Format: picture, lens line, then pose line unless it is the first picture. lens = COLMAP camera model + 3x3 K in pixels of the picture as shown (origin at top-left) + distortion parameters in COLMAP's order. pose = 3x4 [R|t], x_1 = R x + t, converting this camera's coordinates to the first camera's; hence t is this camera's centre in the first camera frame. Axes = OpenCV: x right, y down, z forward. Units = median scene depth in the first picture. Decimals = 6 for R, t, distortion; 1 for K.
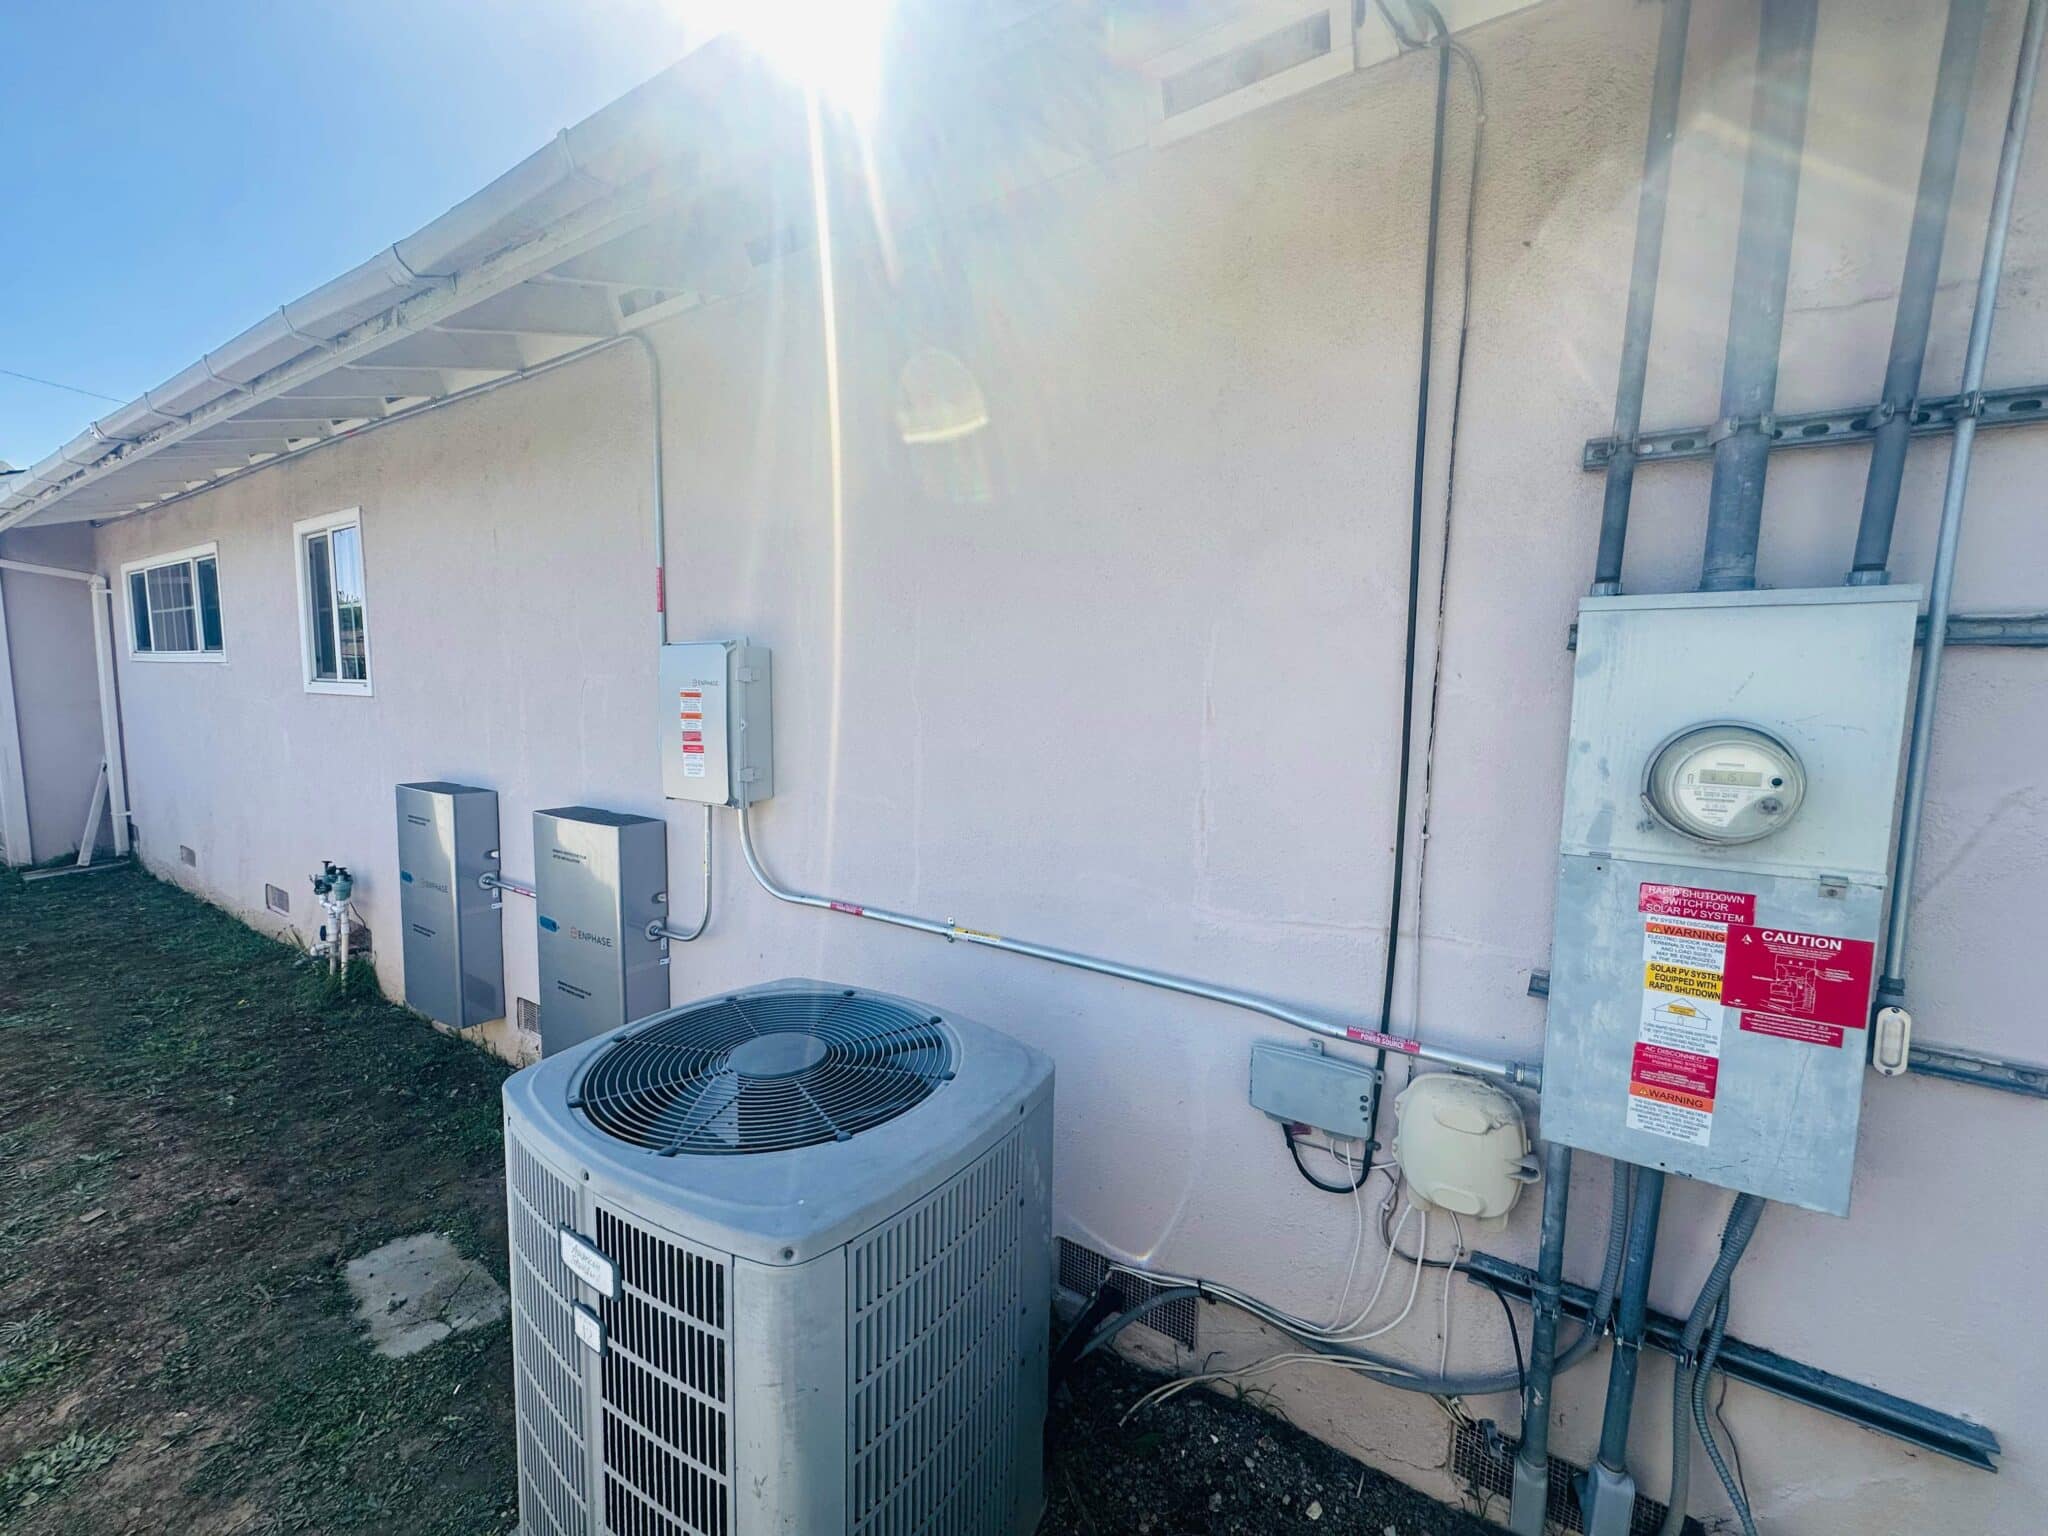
lens RADIAL K [[819.0, 0, 1029.2], [0, 819.0, 766.9], [0, 0, 1]] dist [-0.003880, 0.000773]
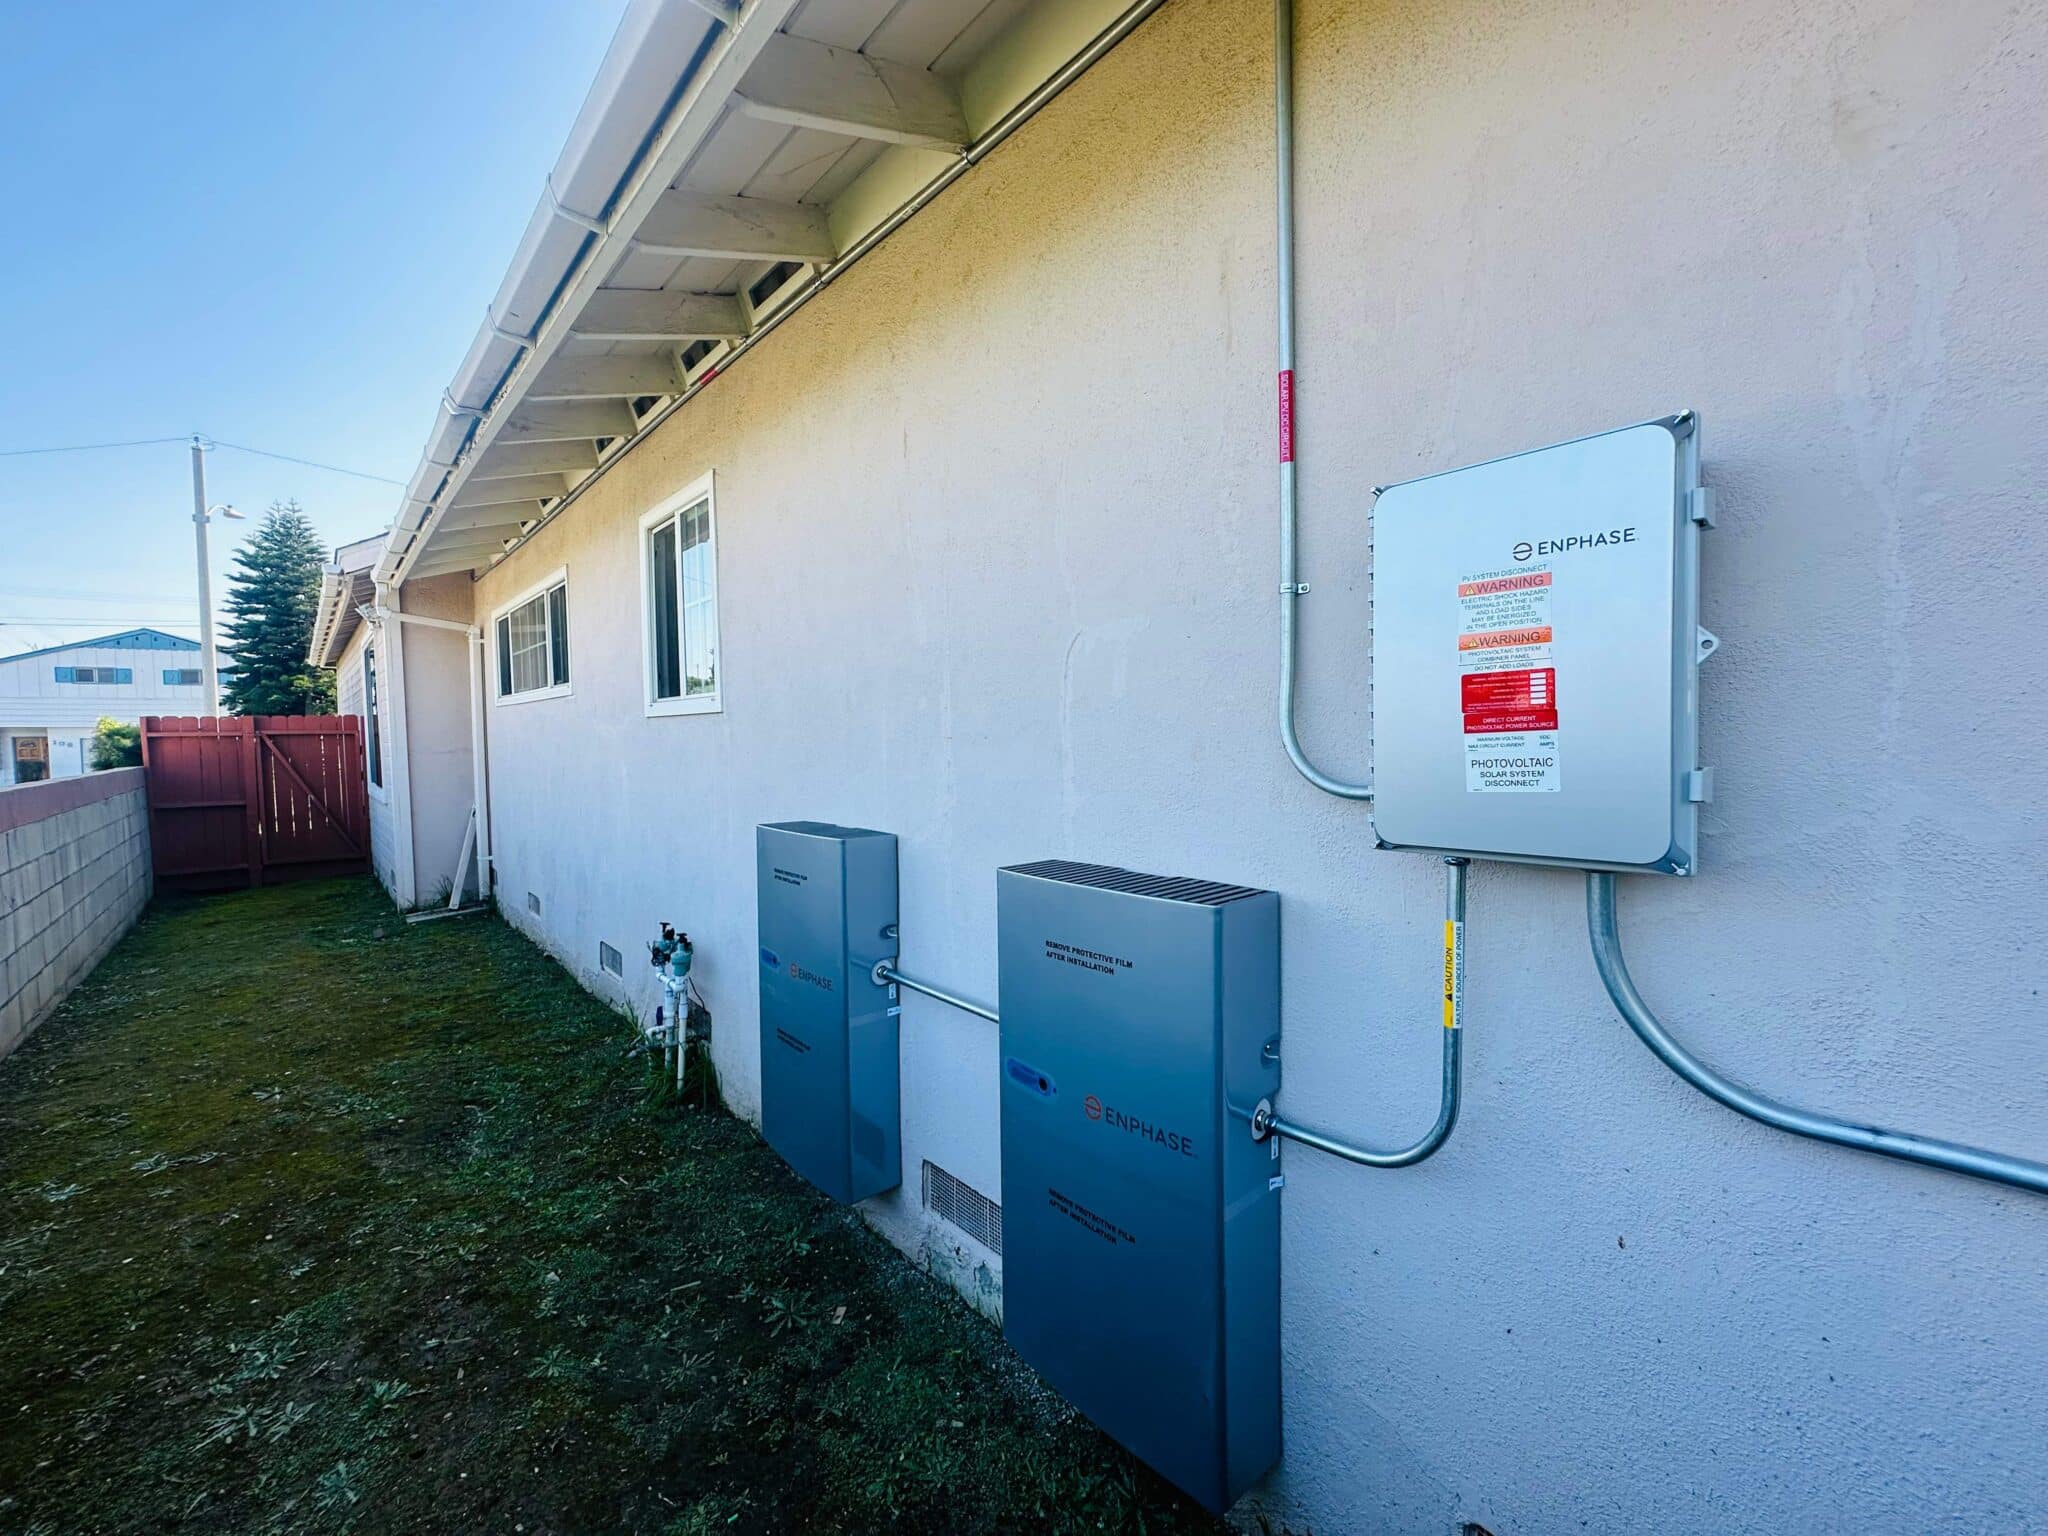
lens RADIAL K [[819.0, 0, 1022.0], [0, 819.0, 768.7], [0, 0, 1]] dist [-0.003880, 0.000773]
pose [[0.961655, -0.018855, -0.273612, -0.693150], [0.002894, 0.998276, -0.058619, 0.030510], [0.274246, 0.055579, 0.960052, 0.732382]]
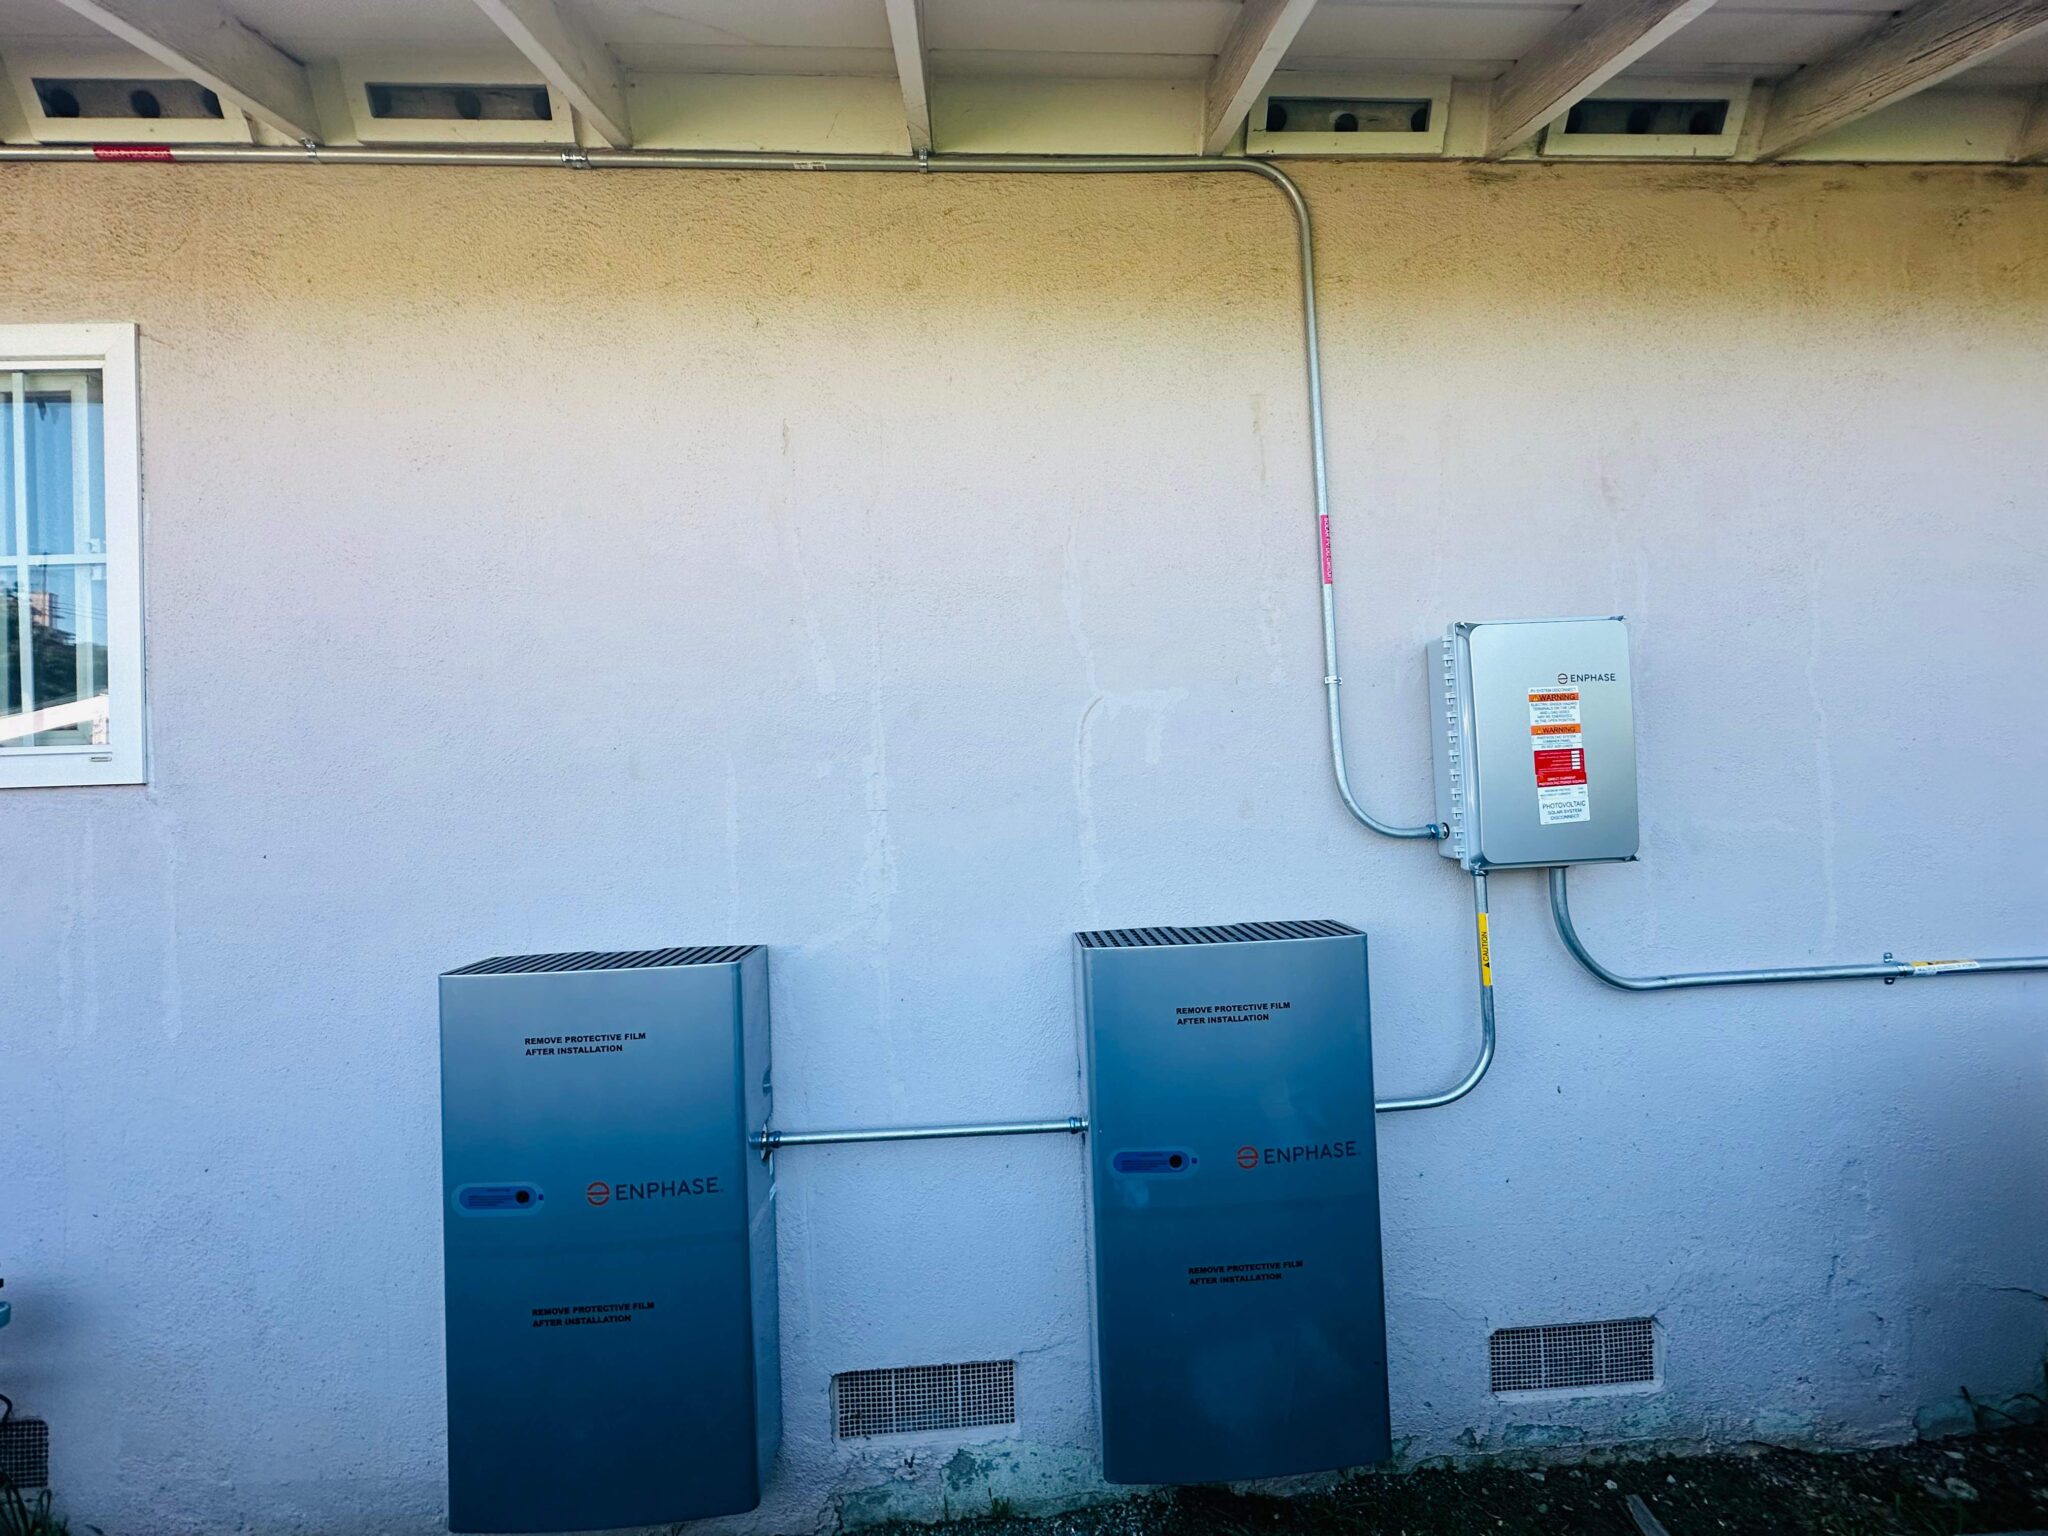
lens RADIAL K [[819.0, 0, 1027.5], [0, 819.0, 767.9], [0, 0, 1]] dist [-0.003880, 0.000773]
pose [[0.815281, -0.035860, 0.577954, -1.483388], [0.107858, 0.990018, -0.090721, -0.023527], [-0.568932, 0.136301, 0.811011, 0.935483]]
